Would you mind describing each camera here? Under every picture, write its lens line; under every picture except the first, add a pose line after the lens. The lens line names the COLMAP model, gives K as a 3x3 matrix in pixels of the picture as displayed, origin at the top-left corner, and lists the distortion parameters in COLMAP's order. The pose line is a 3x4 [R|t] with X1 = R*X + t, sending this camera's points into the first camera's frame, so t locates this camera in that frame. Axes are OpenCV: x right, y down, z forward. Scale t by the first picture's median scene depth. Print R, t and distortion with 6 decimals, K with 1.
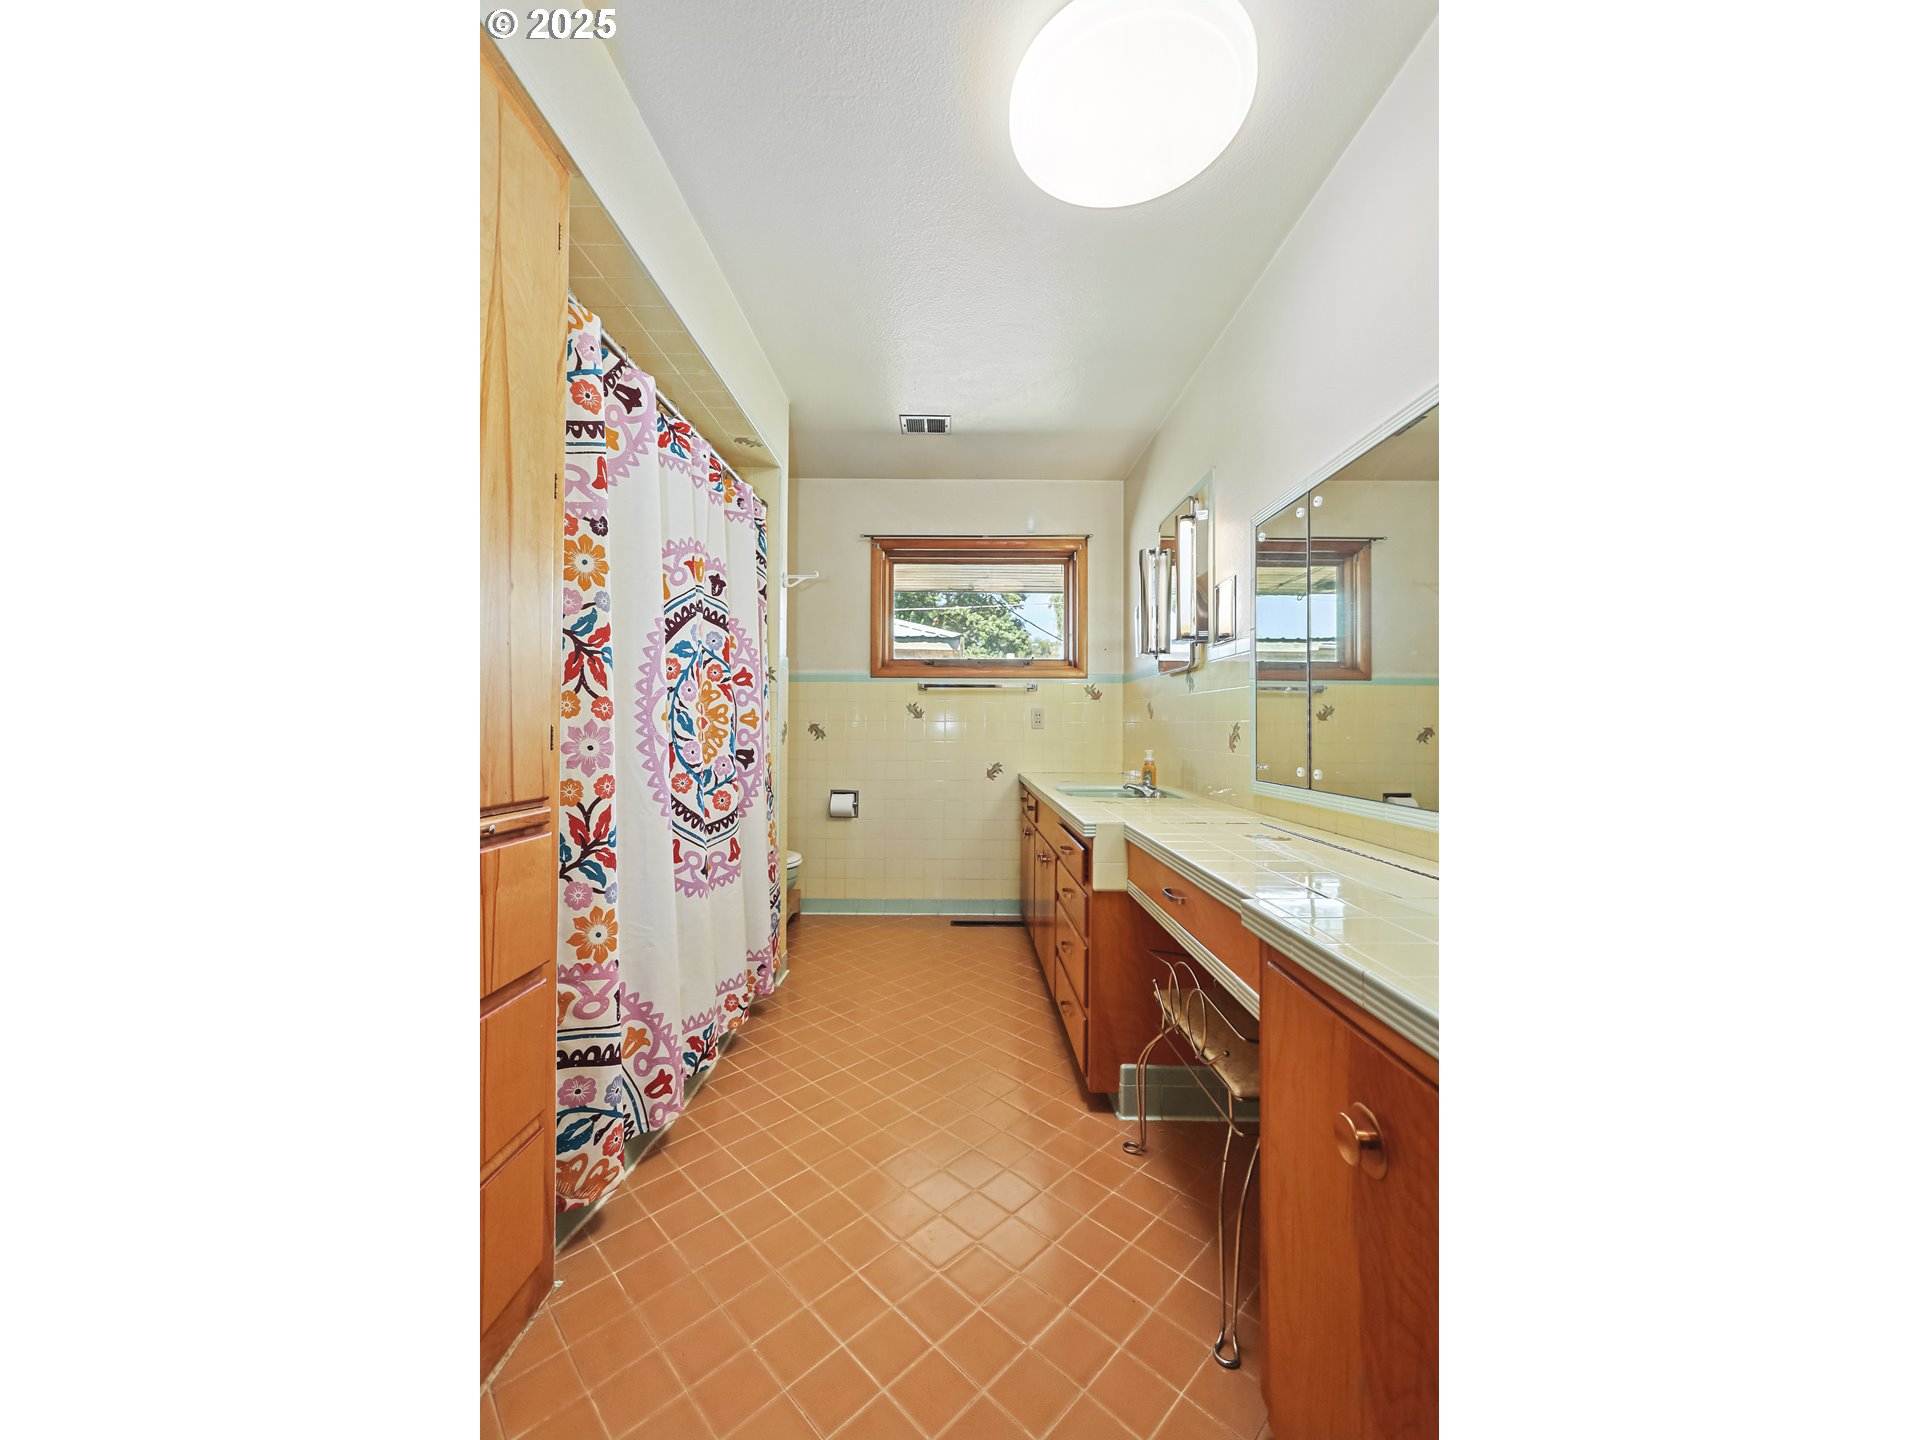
lens RADIAL K [[681.5, 0, 963.6], [0, 681.5, 726.7], [0, 0, 1]] dist [0.012010, 0.000090]
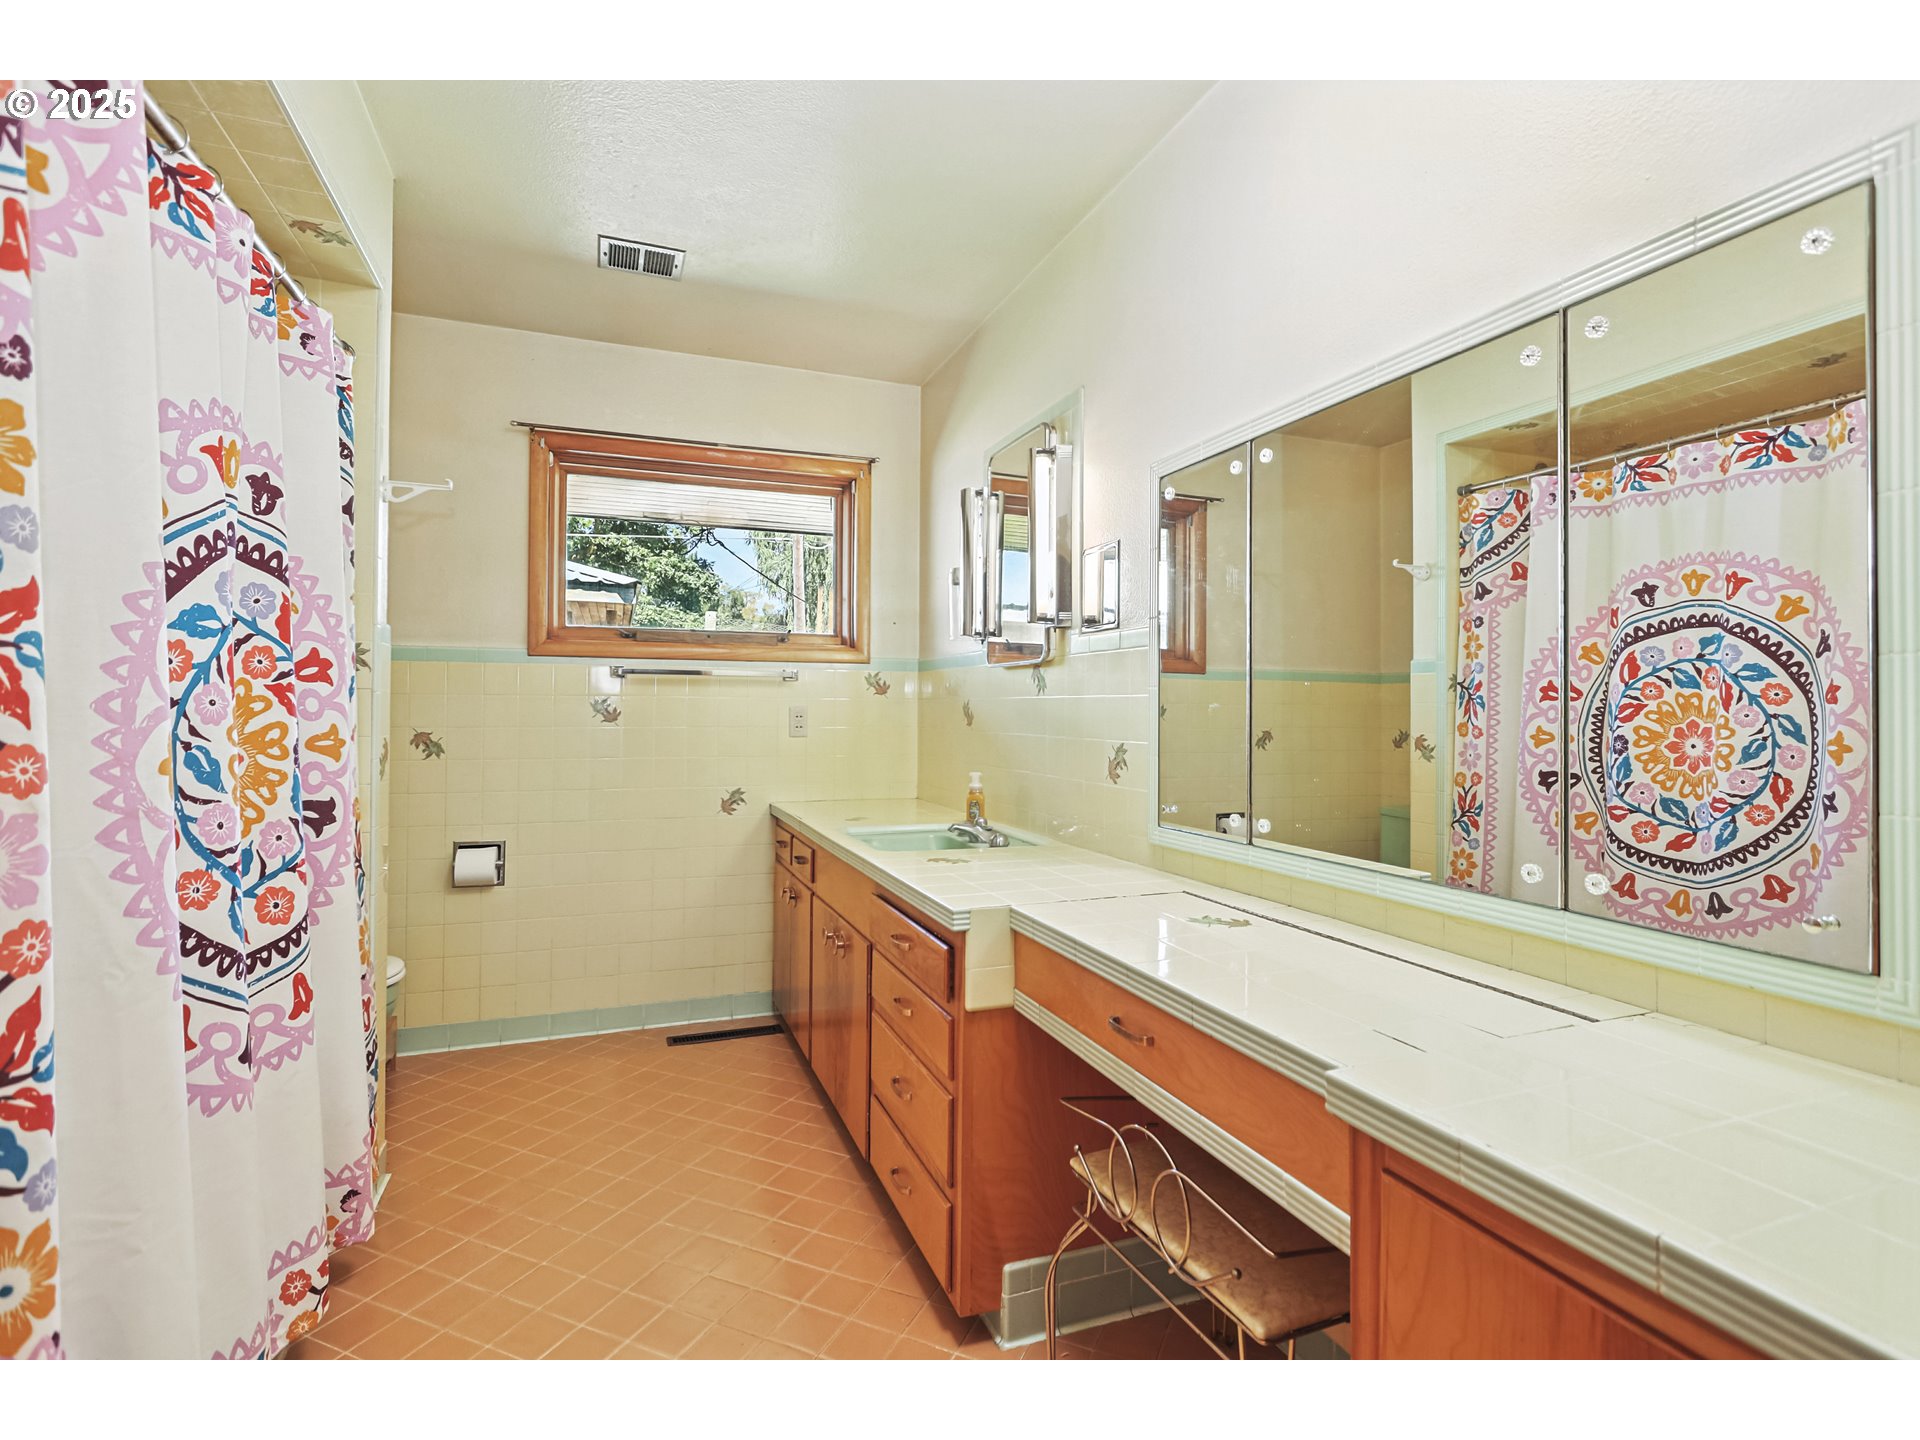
lens RADIAL K [[921.7, 0, 964.5], [0, 921.7, 710.8], [0, 0, 1]] dist [0.004864, 0.000374]
pose [[0.934761, 0.001661, 0.355274, -0.097251], [-0.002741, 0.999993, 0.002536, -0.039169], [-0.355267, -0.003344, 0.934759, 0.129550]]
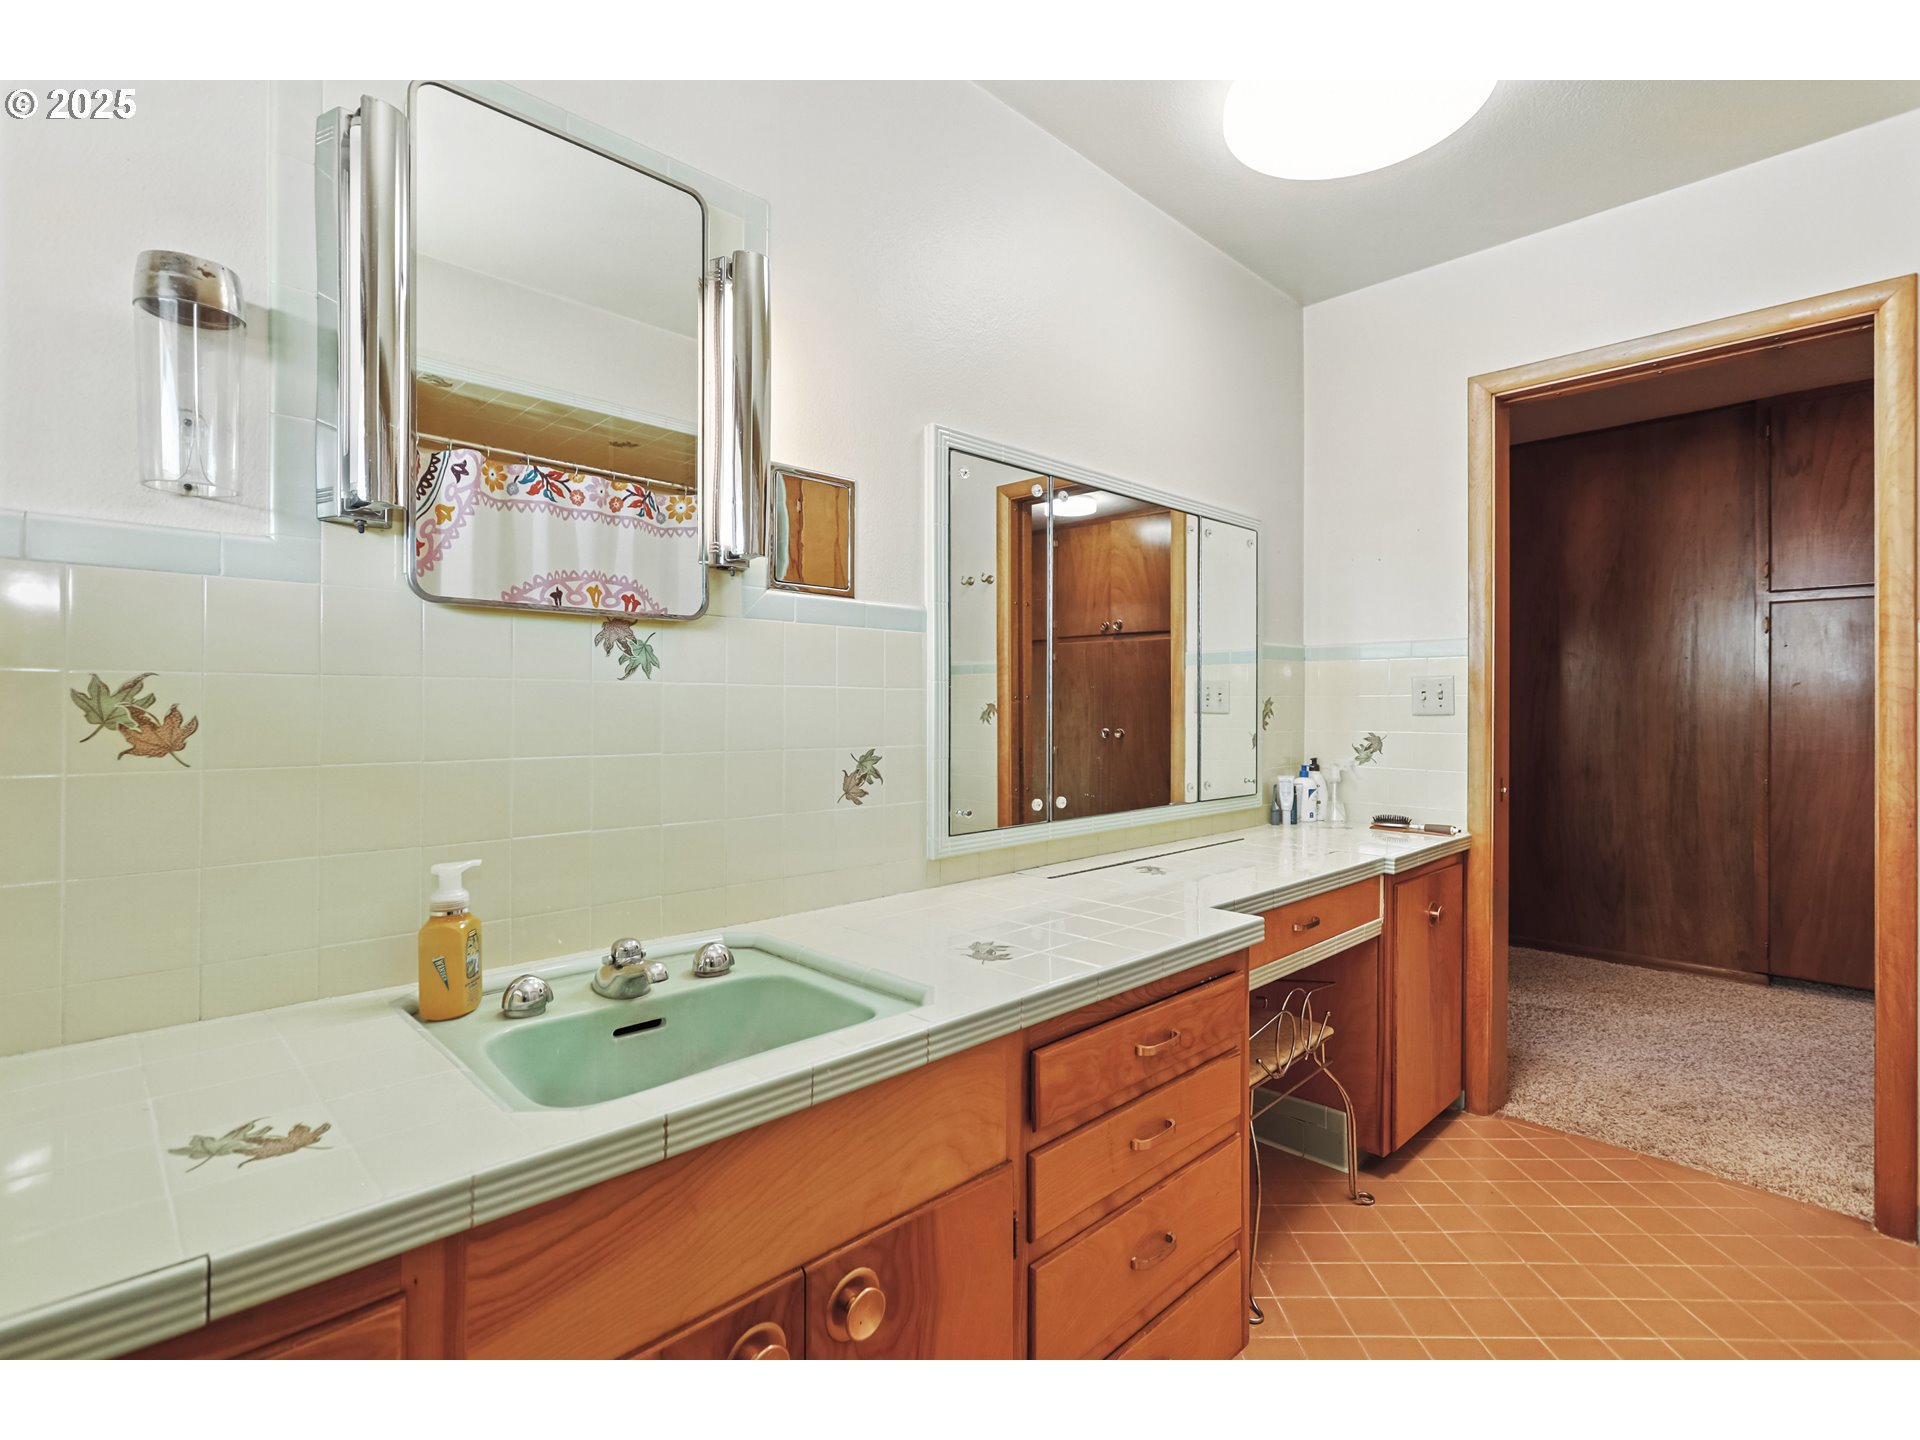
lens RADIAL K [[921.7, 0, 970.1], [0, 921.7, 718.9], [0, 0, 1]] dist [0.004864, 0.000374]
pose [[-0.702472, -0.011330, 0.711621, -0.177537], [-0.004029, 0.999921, 0.011942, -0.037174], [-0.711700, 0.005522, -0.702462, 1.351721]]
